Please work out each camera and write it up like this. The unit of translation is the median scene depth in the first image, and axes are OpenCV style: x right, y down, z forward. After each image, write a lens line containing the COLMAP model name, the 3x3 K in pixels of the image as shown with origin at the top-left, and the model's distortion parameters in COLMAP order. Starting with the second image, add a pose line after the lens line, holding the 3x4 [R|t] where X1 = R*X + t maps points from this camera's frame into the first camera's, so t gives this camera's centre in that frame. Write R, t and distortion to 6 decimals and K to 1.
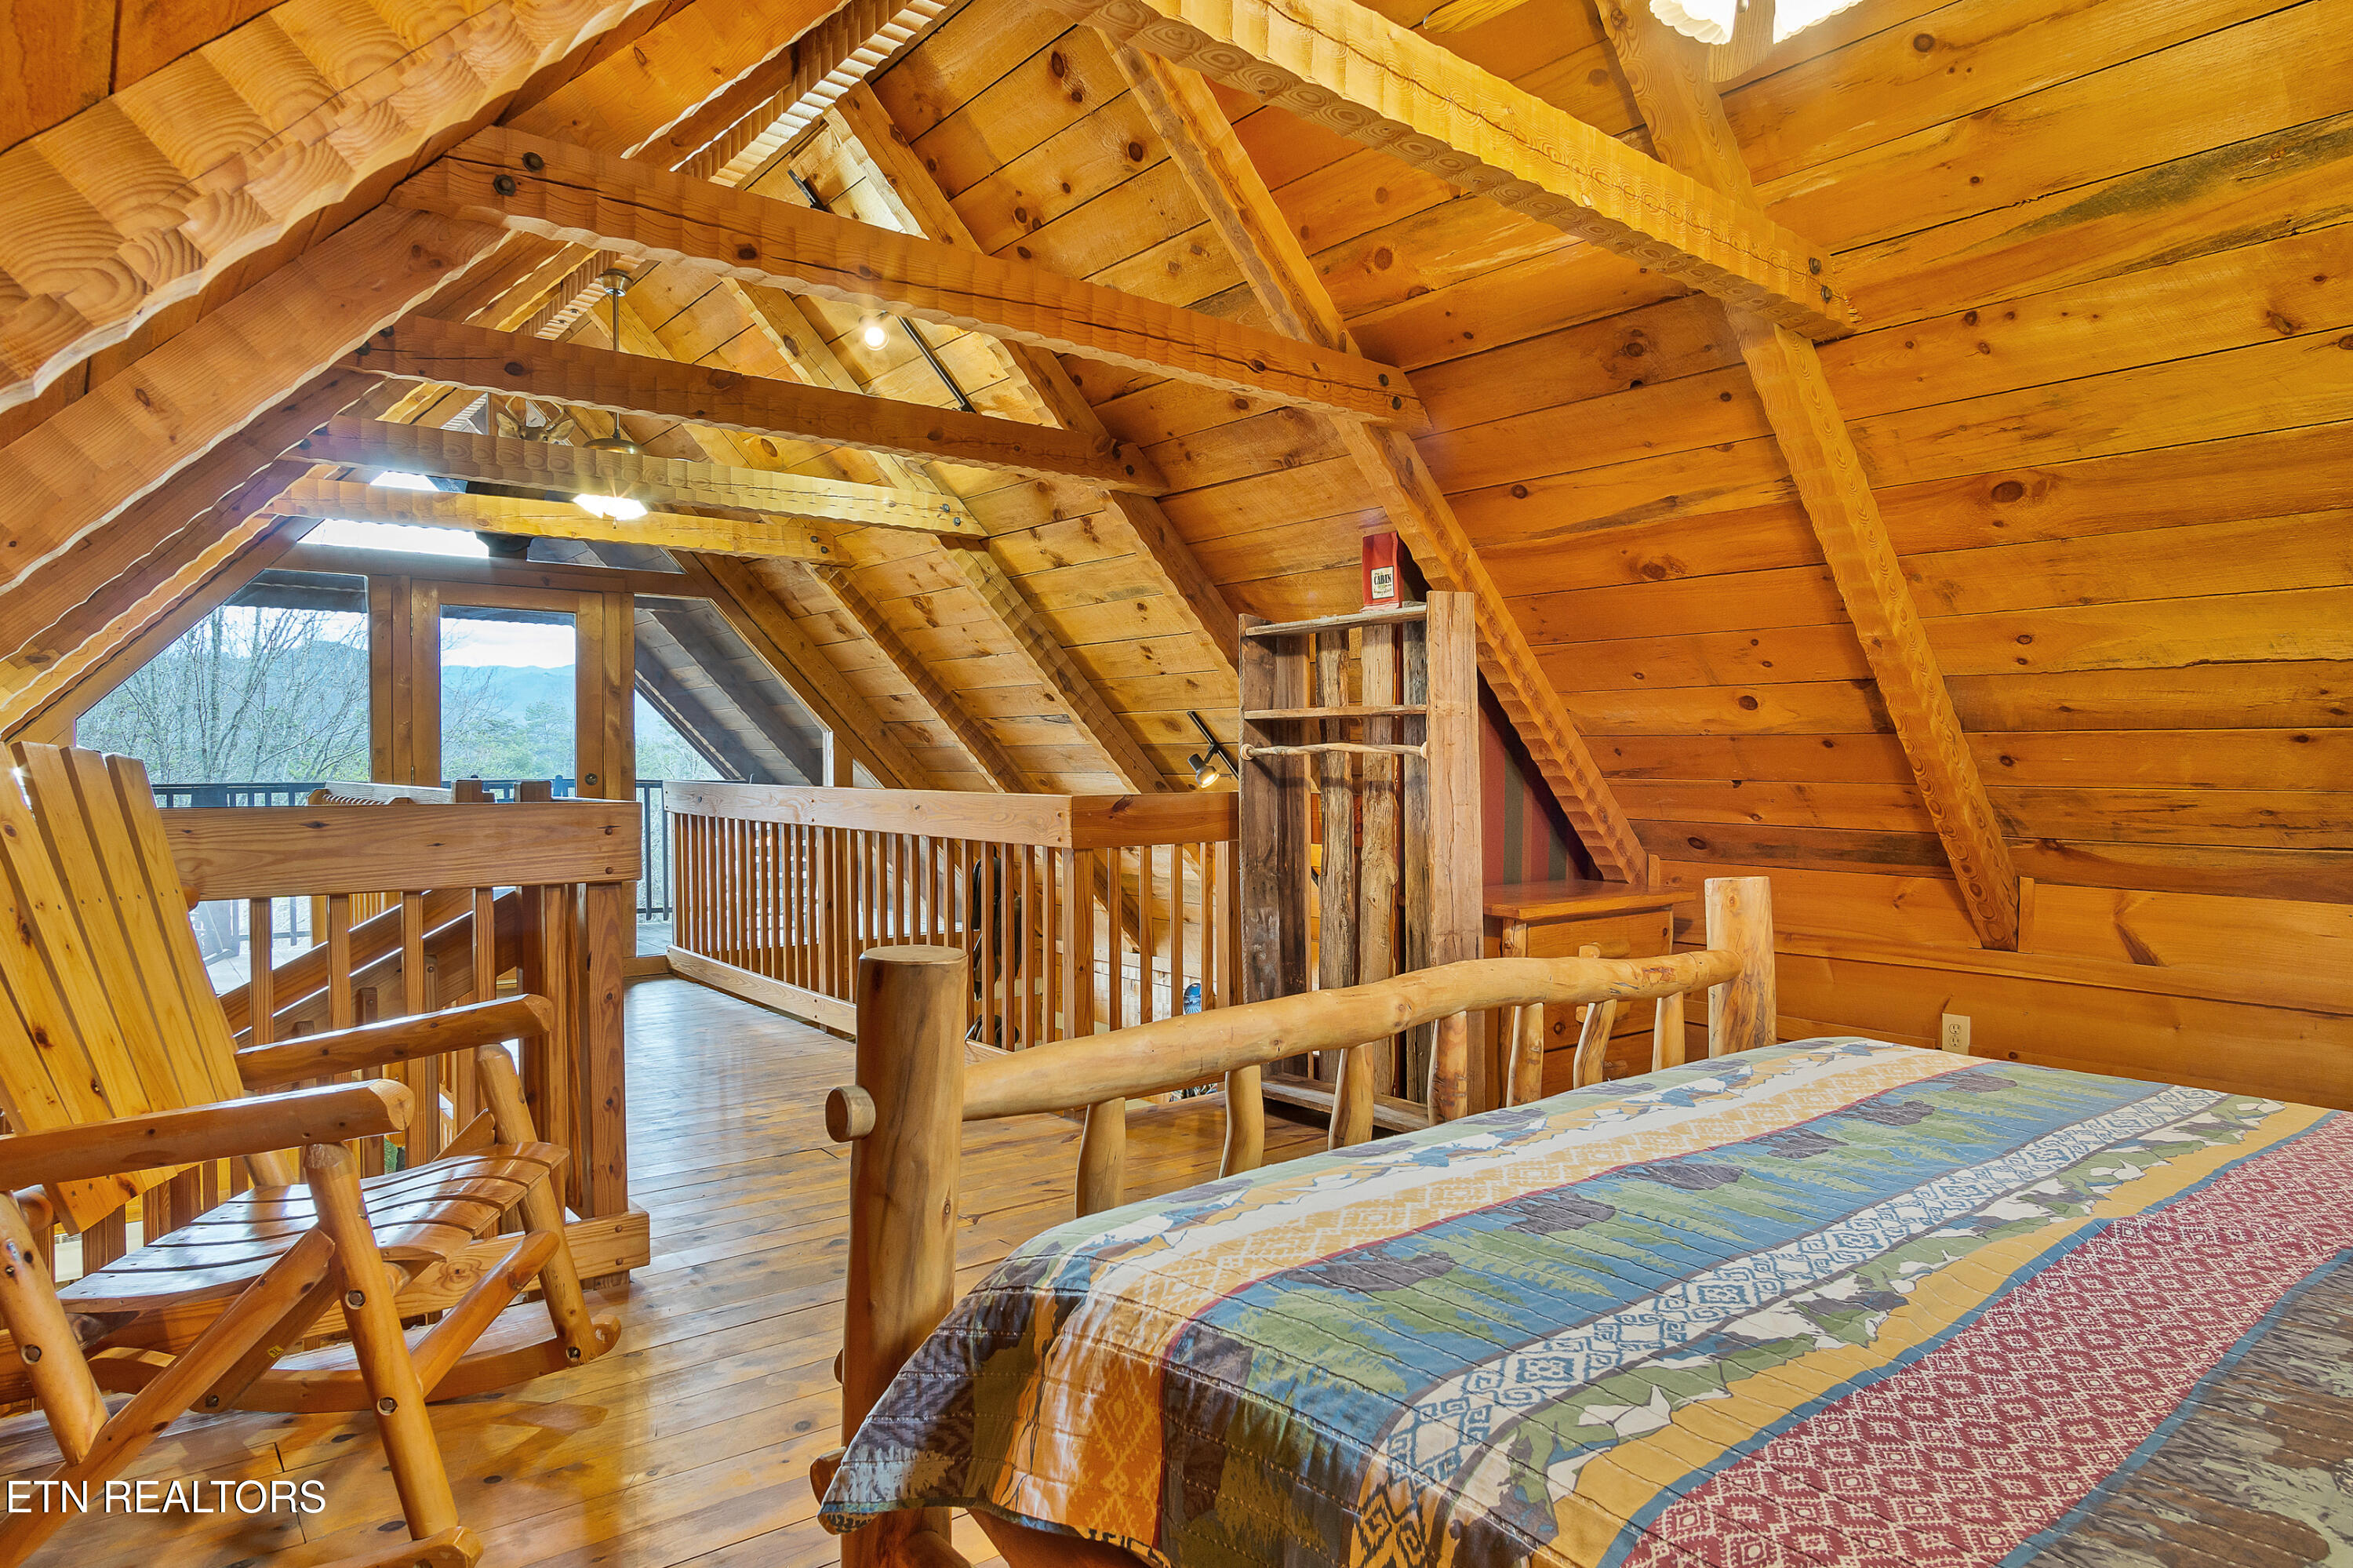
lens RADIAL K [[1281.2, 0, 1179.4], [0, 1281.2, 790.5], [0, 0, 1]] dist [-0.034500, 0.010129]
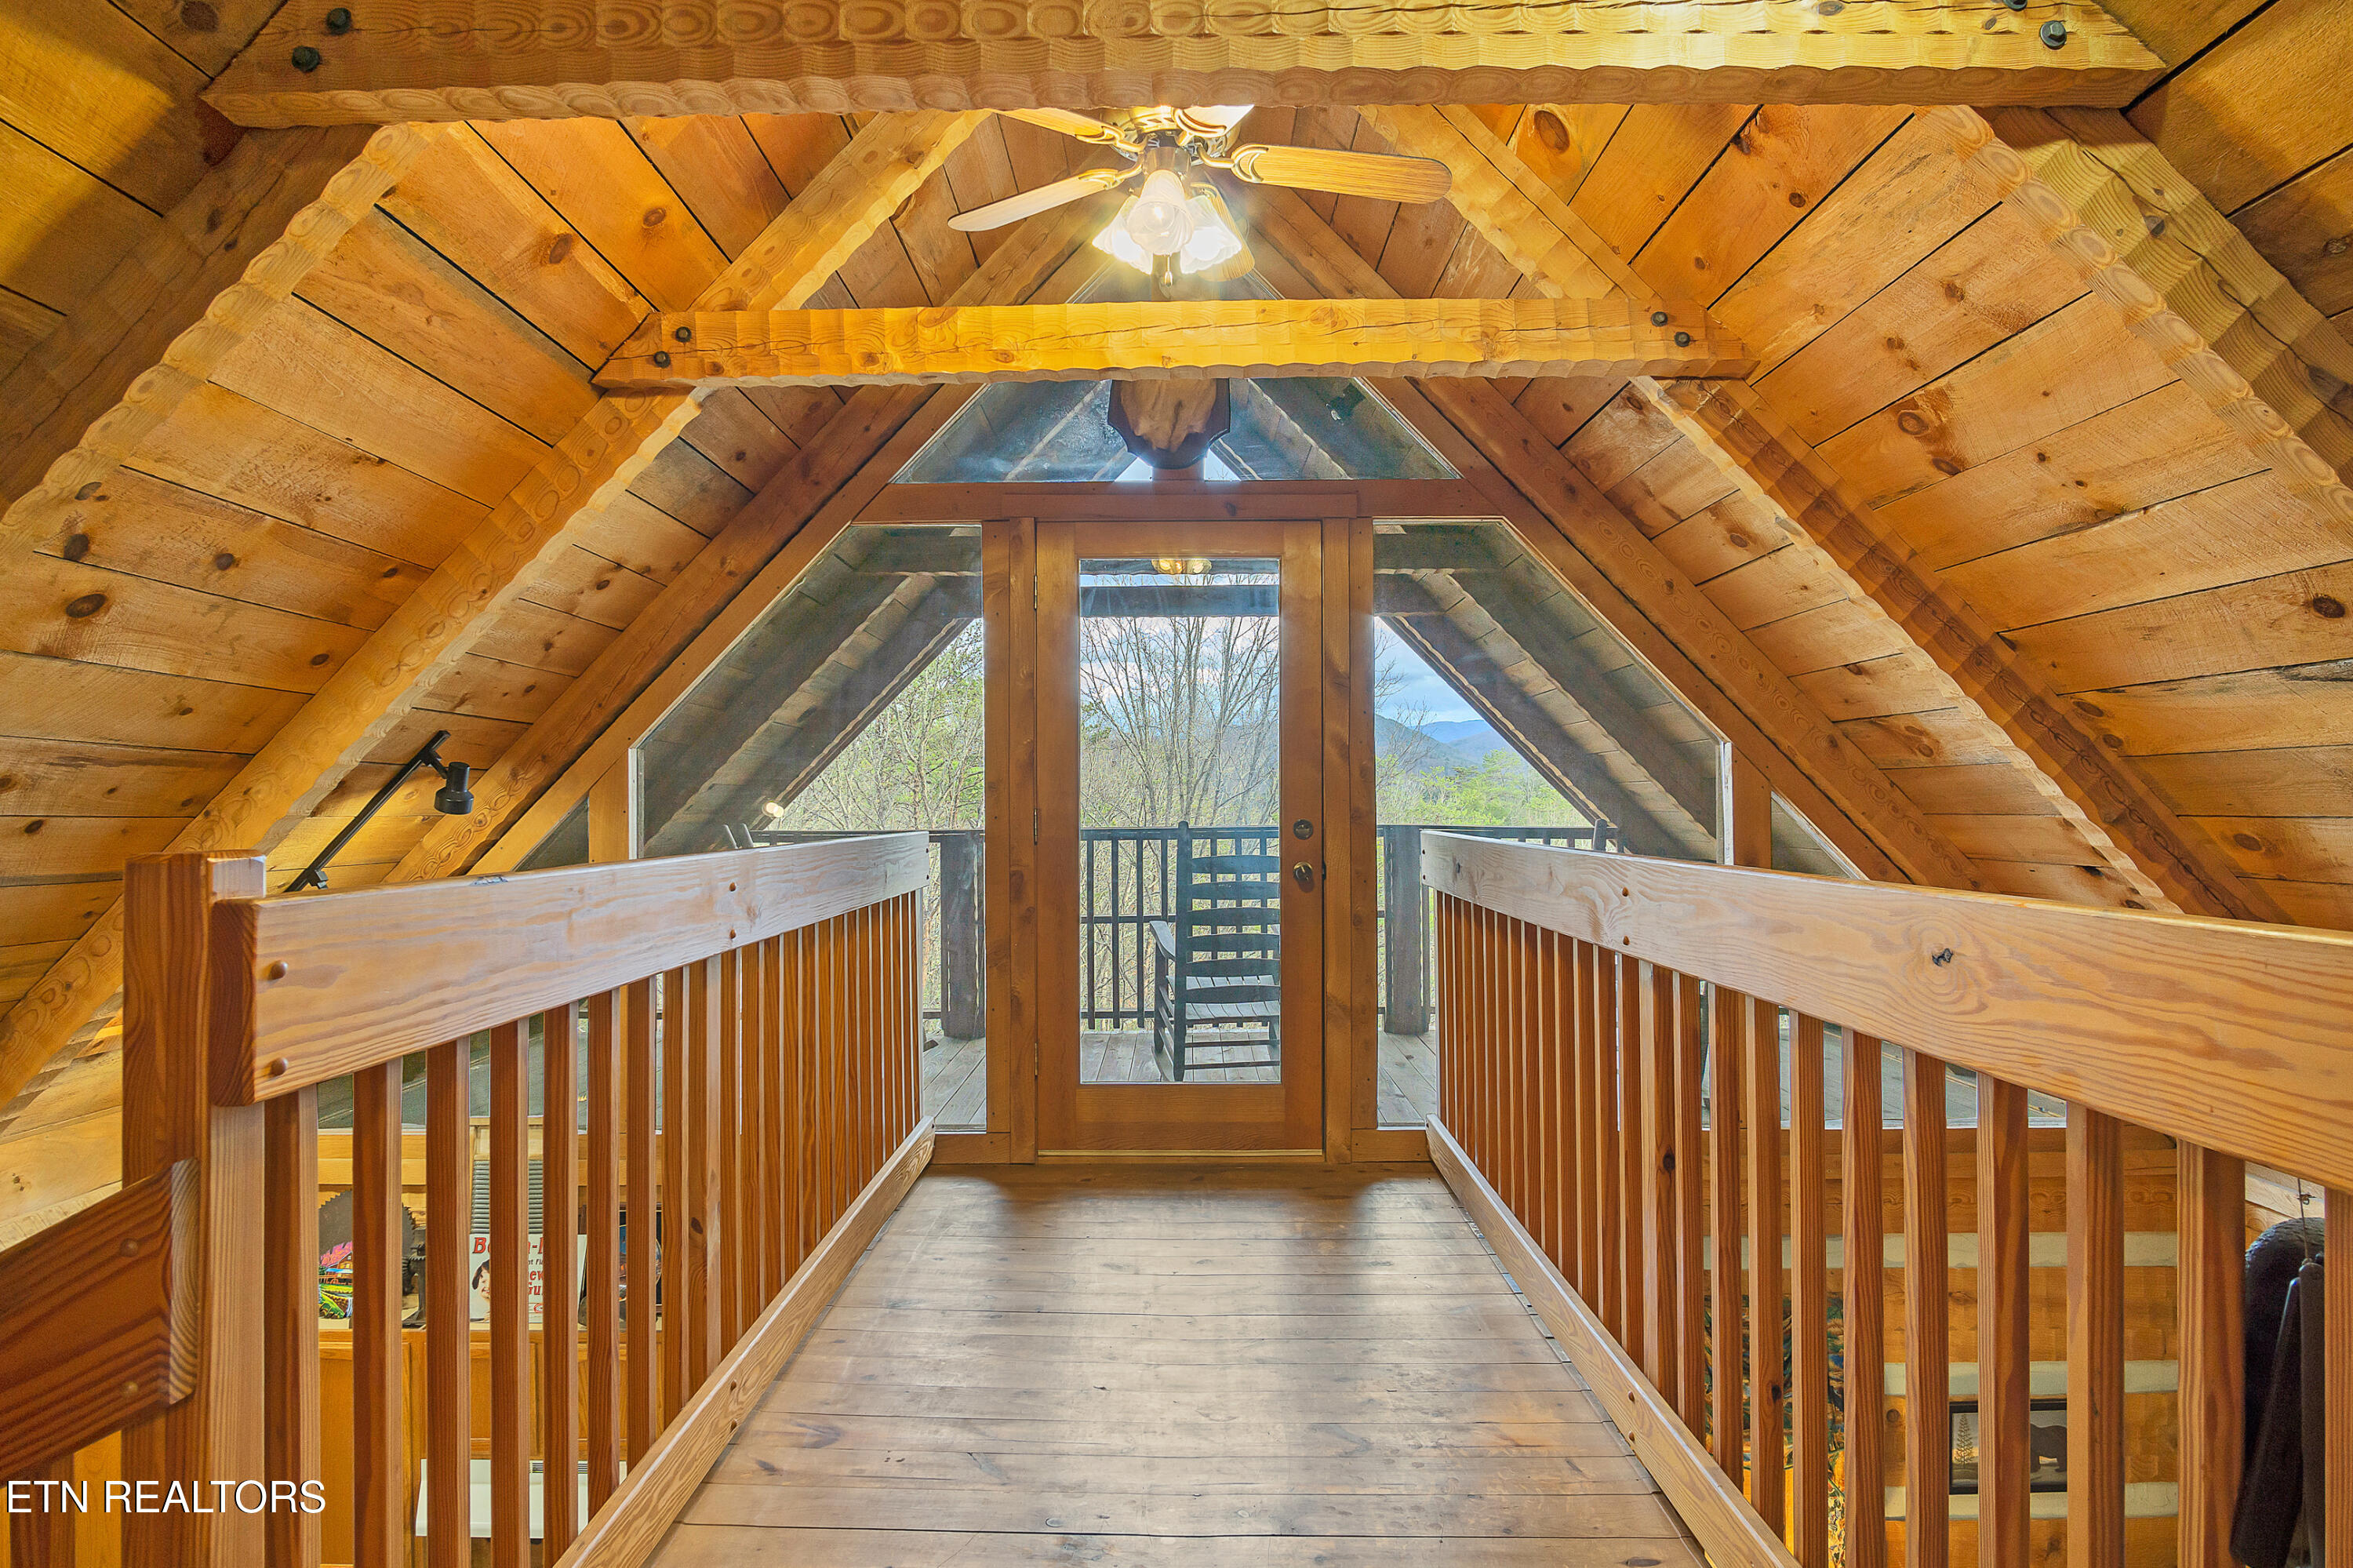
lens RADIAL K [[1281.2, 0, 1179.4], [0, 1281.2, 790.5], [0, 0, 1]] dist [-0.034500, 0.010129]
pose [[0.757869, -0.014244, -0.652251, -0.108895], [-0.006305, 0.999555, -0.029155, -0.009117], [0.652376, 0.026208, 0.757442, 0.494231]]
